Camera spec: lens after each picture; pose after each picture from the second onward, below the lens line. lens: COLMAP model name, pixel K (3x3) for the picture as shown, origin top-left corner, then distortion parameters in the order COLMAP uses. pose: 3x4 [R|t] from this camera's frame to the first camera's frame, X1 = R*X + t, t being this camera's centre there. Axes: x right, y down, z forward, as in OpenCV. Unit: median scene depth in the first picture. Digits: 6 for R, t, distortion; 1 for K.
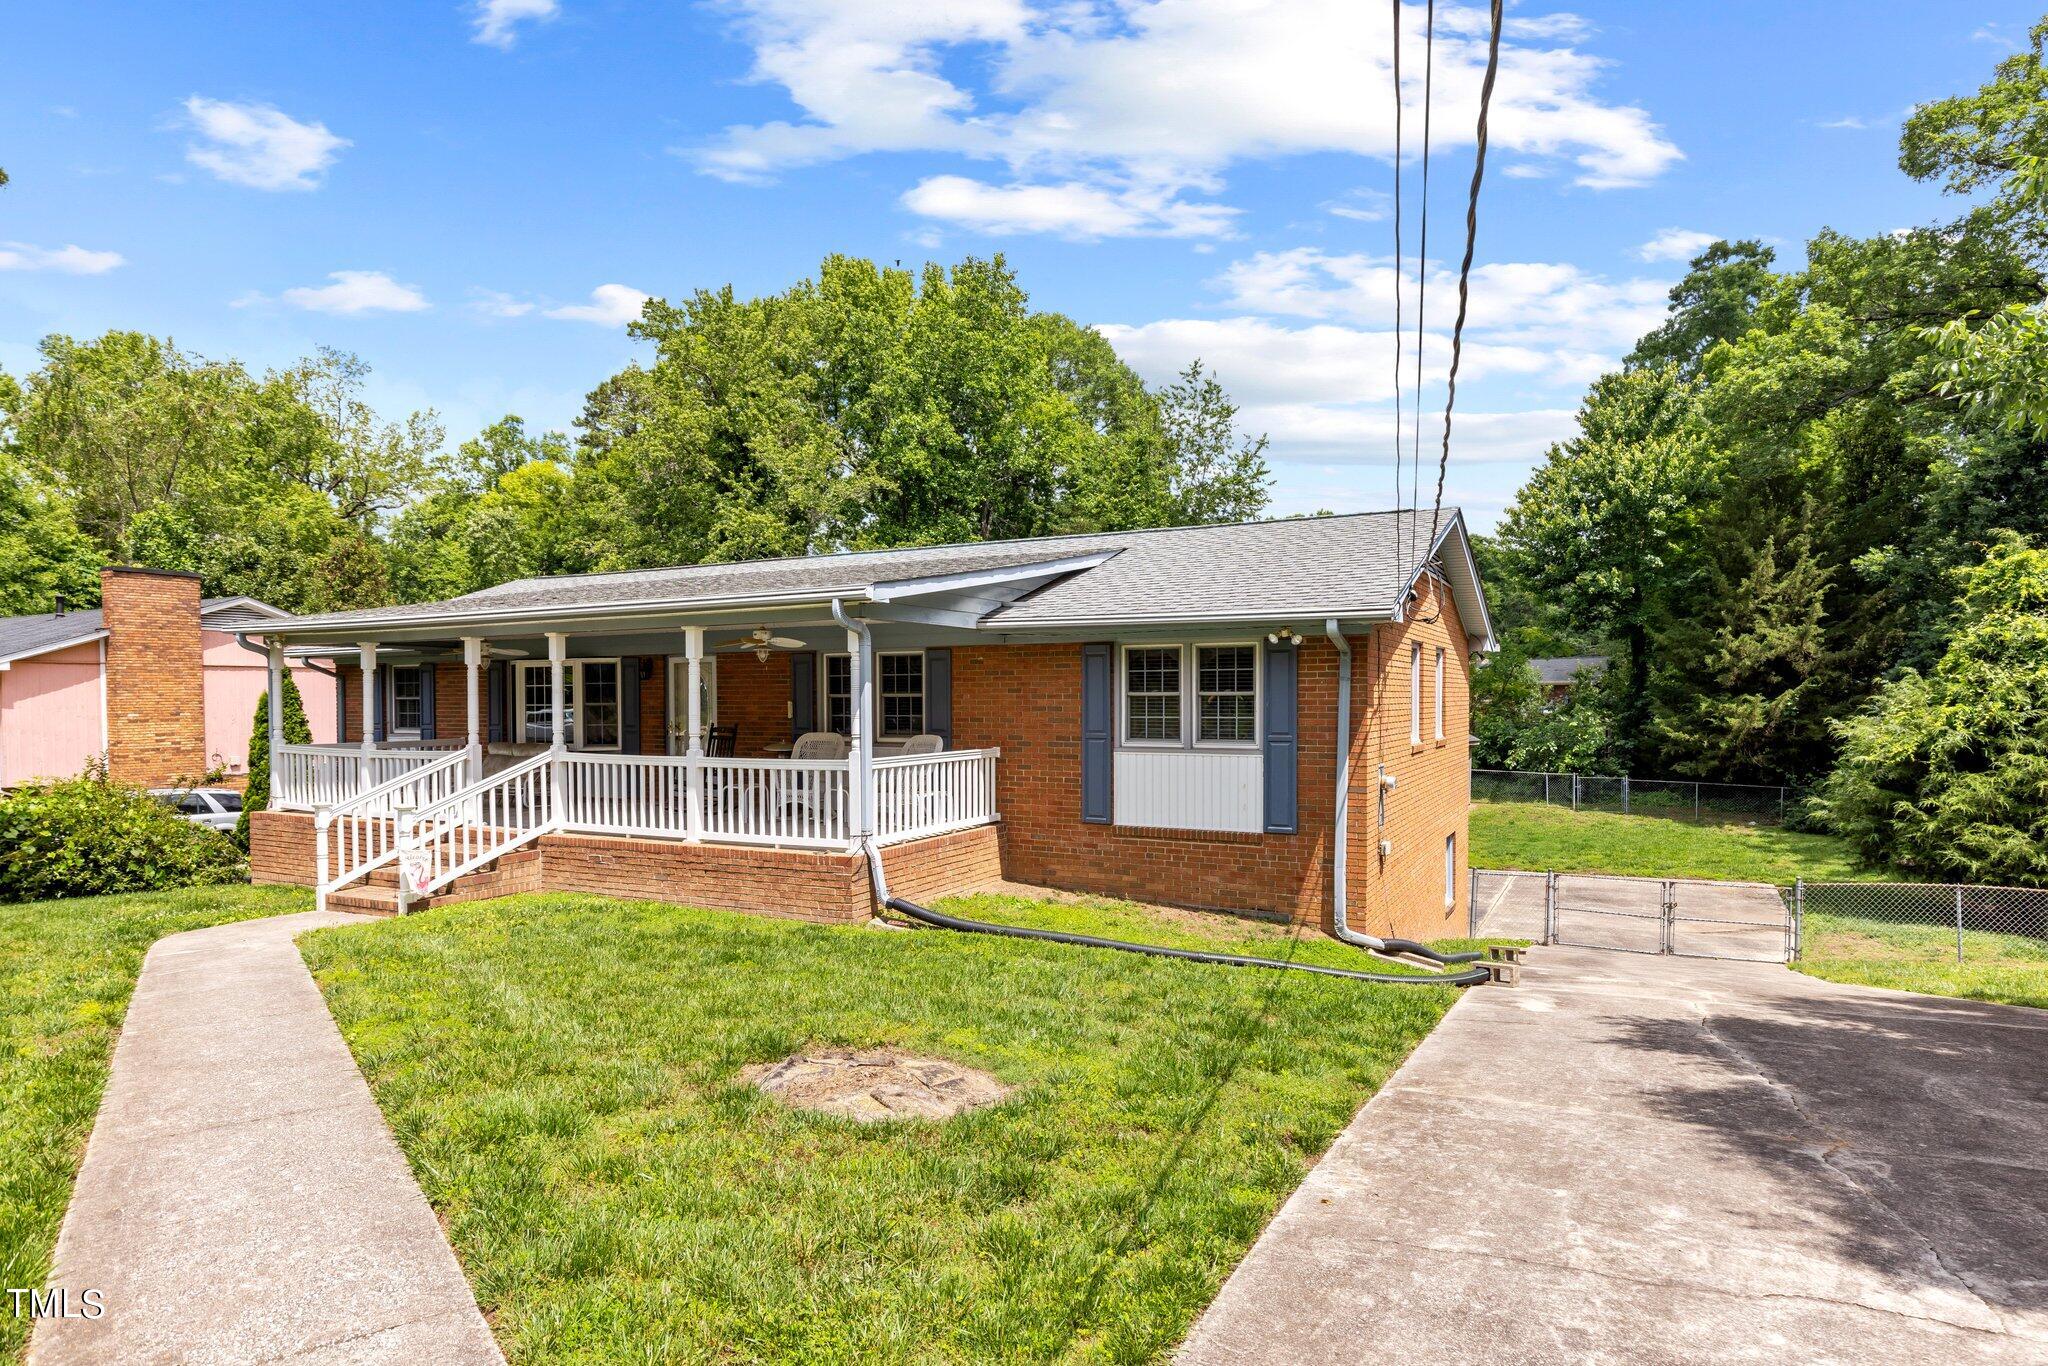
lens RADIAL K [[1154.9, 0, 1037.6], [0, 1154.9, 719.8], [0, 0, 1]] dist [-0.003469, -0.000777]
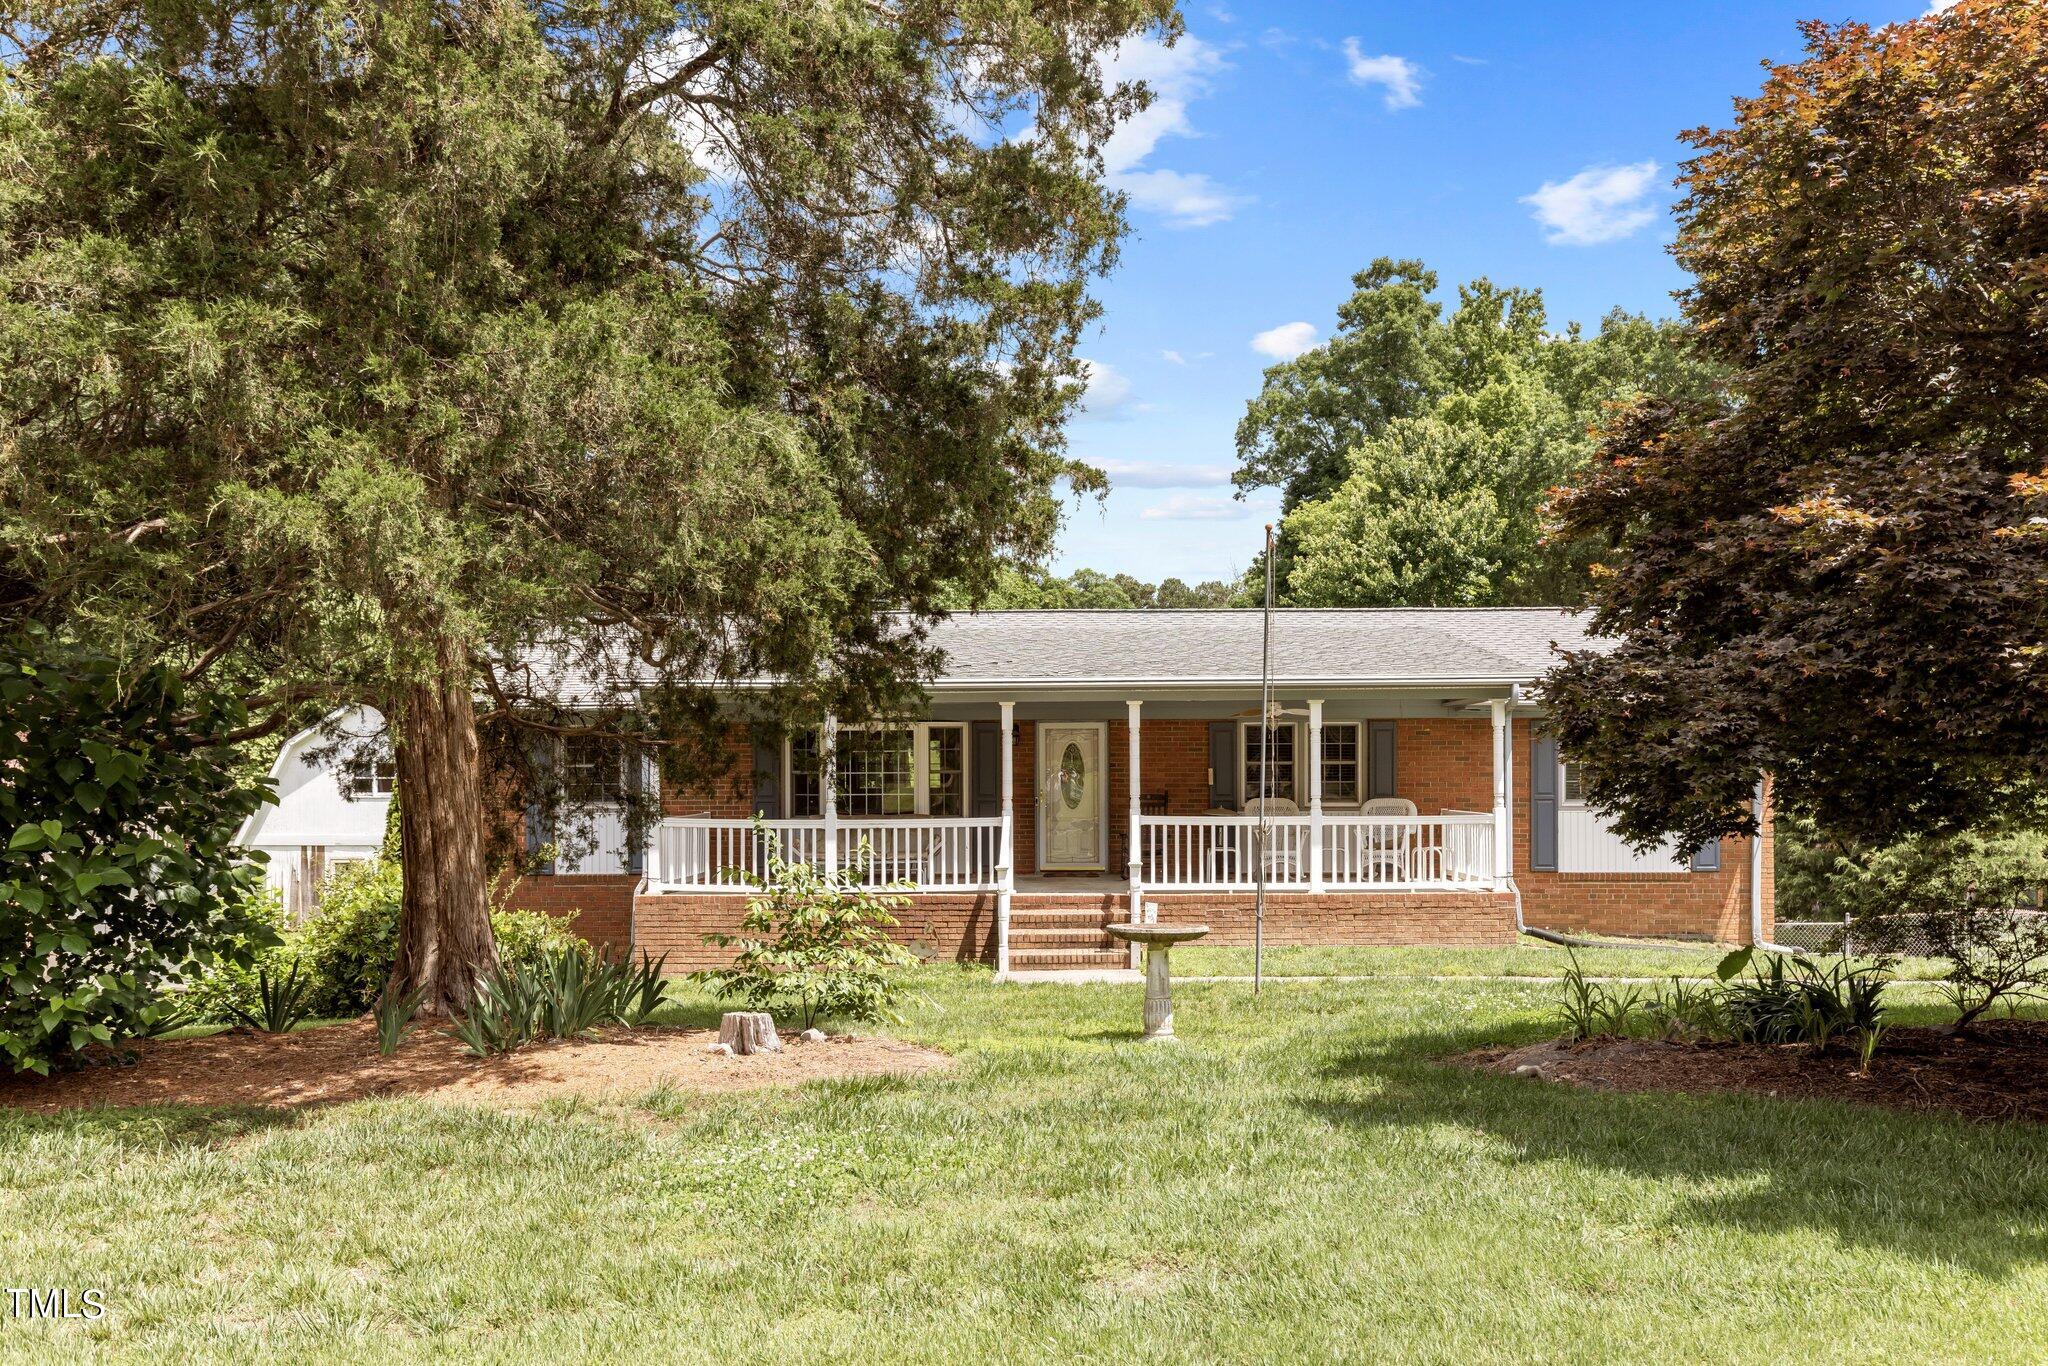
lens RADIAL K [[1773.4, 0, 990.4], [0, 1773.4, 737.3], [0, 0, 1]] dist [-0.040114, 0.013355]
pose [[0.902872, 0.011036, 0.429767, -1.221188], [0.006353, 0.999219, -0.039005, 0.019175], [-0.429862, 0.037947, 0.902097, -0.383688]]
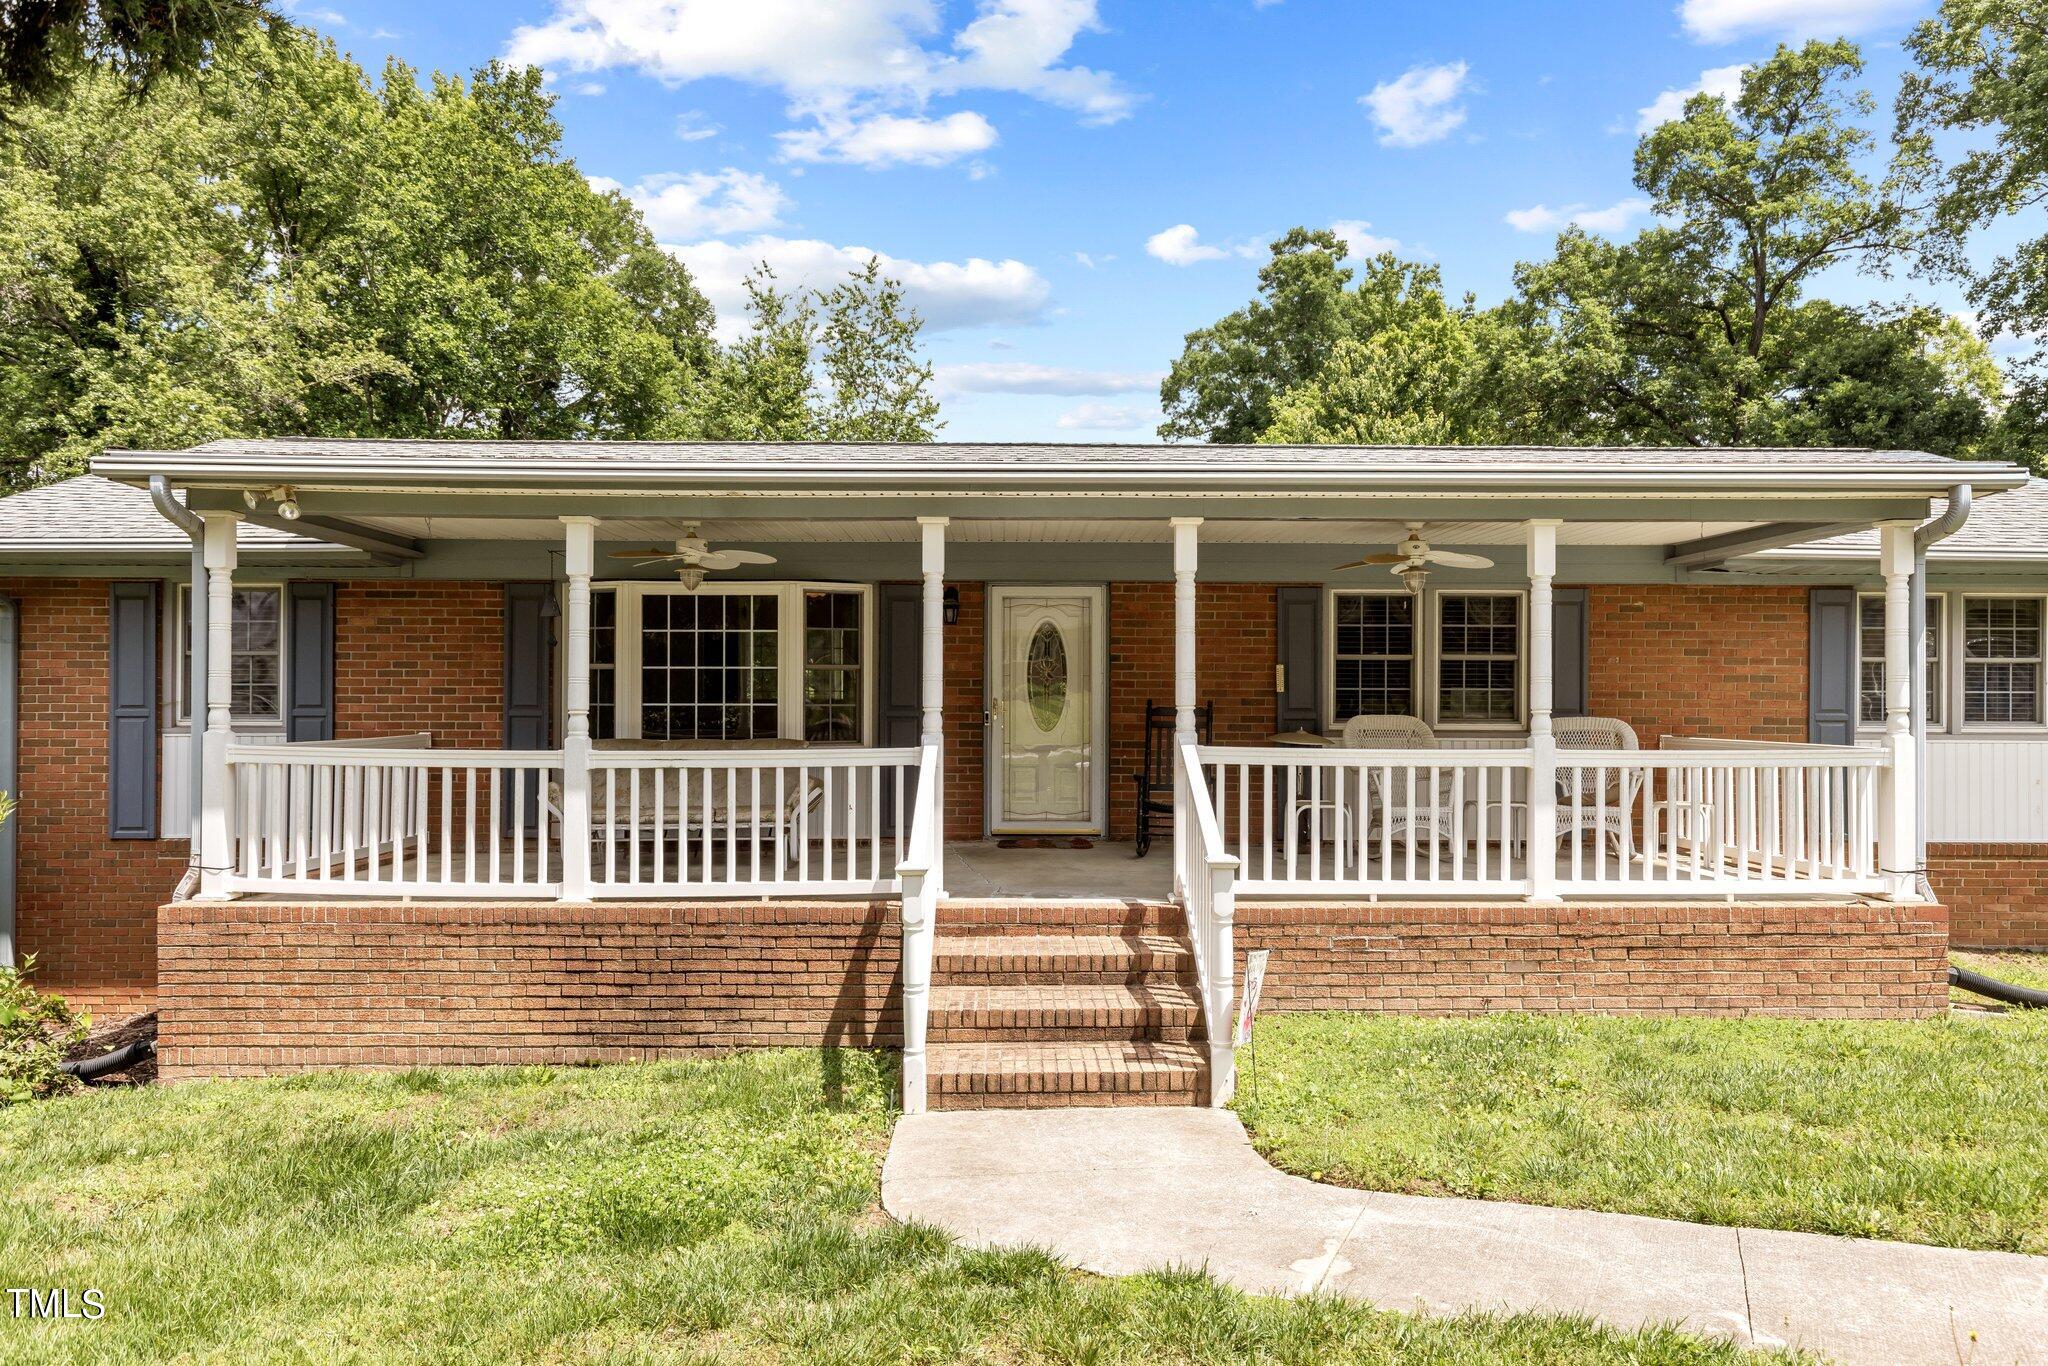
lens RADIAL K [[1384.8, 0, 1033.5], [0, 1384.8, 677.4], [0, 0, 1]] dist [0.006553, -0.000425]
pose [[0.871807, 0.017230, 0.489547, -0.785391], [0.000179, 0.999370, -0.035493, 0.019353], [-0.489850, 0.031030, 0.871254, 0.488123]]
